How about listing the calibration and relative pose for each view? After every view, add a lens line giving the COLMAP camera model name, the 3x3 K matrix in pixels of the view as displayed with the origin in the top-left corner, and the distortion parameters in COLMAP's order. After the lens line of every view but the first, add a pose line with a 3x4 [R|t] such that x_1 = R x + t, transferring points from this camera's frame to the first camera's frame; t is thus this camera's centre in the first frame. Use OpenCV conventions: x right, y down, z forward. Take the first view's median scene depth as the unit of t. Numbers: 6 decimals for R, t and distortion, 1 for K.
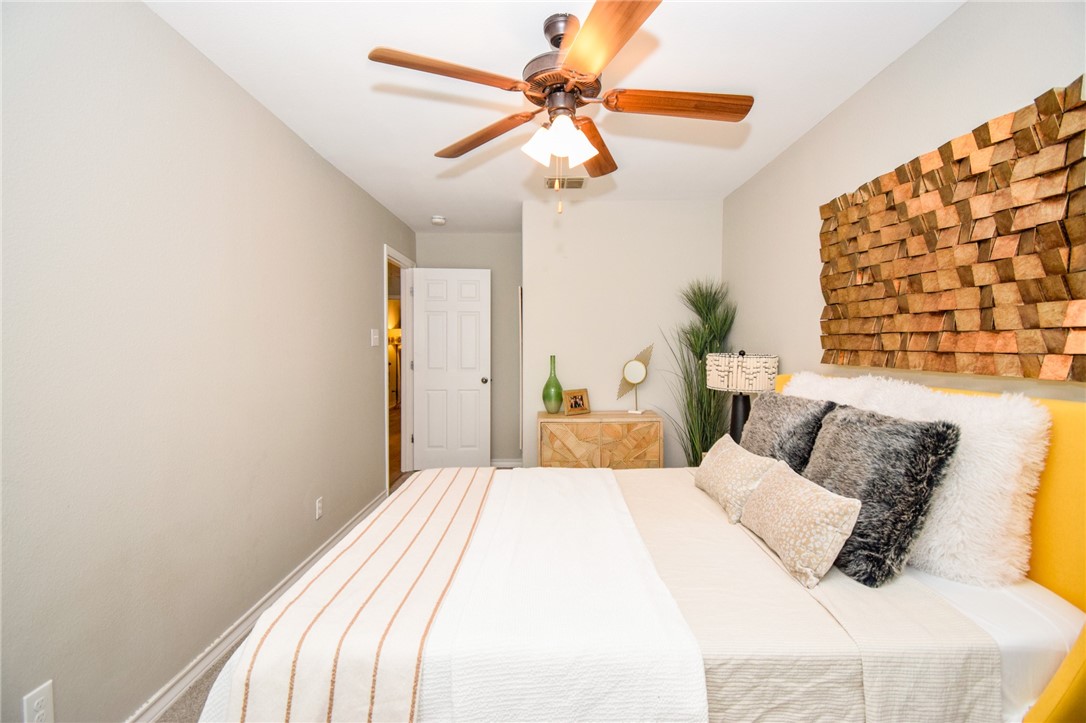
lens RADIAL K [[482.0, 0, 546.1], [0, 482.0, 358.0], [0, 0, 1]] dist [0.017148, -0.024562]
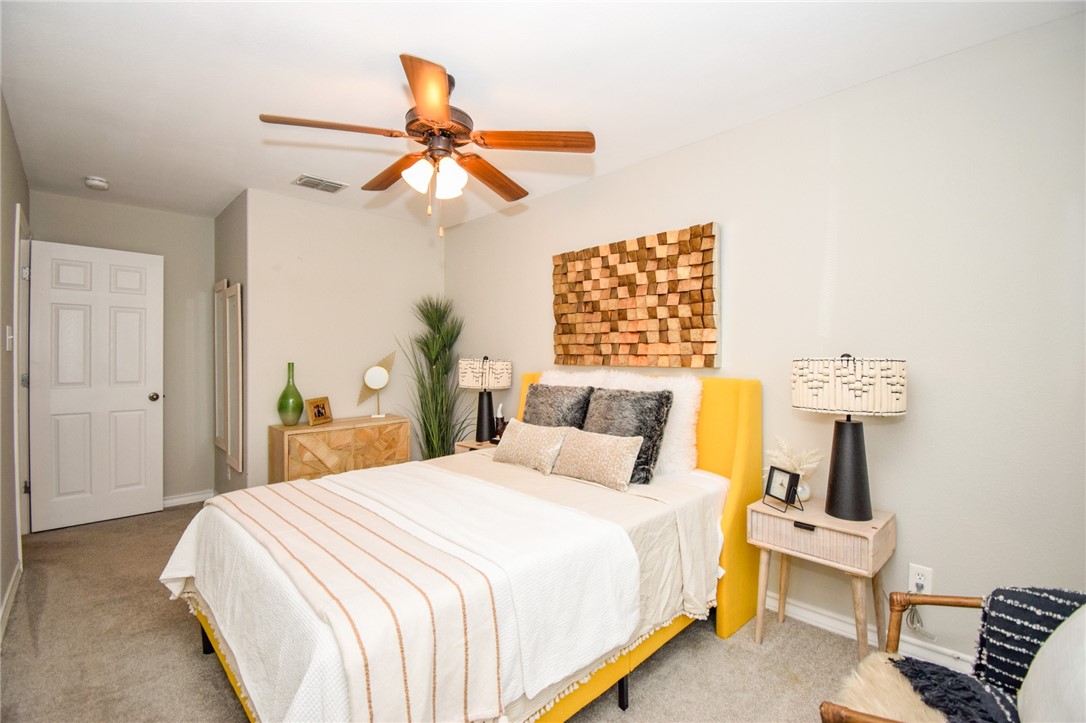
lens RADIAL K [[482.0, 0, 546.1], [0, 482.0, 358.0], [0, 0, 1]] dist [0.017148, -0.024562]
pose [[0.717137, 0.000113, 0.696932, -0.576413], [0.017482, 0.999682, -0.018151, 0.022792], [-0.696713, 0.025200, 0.716907, -0.020315]]
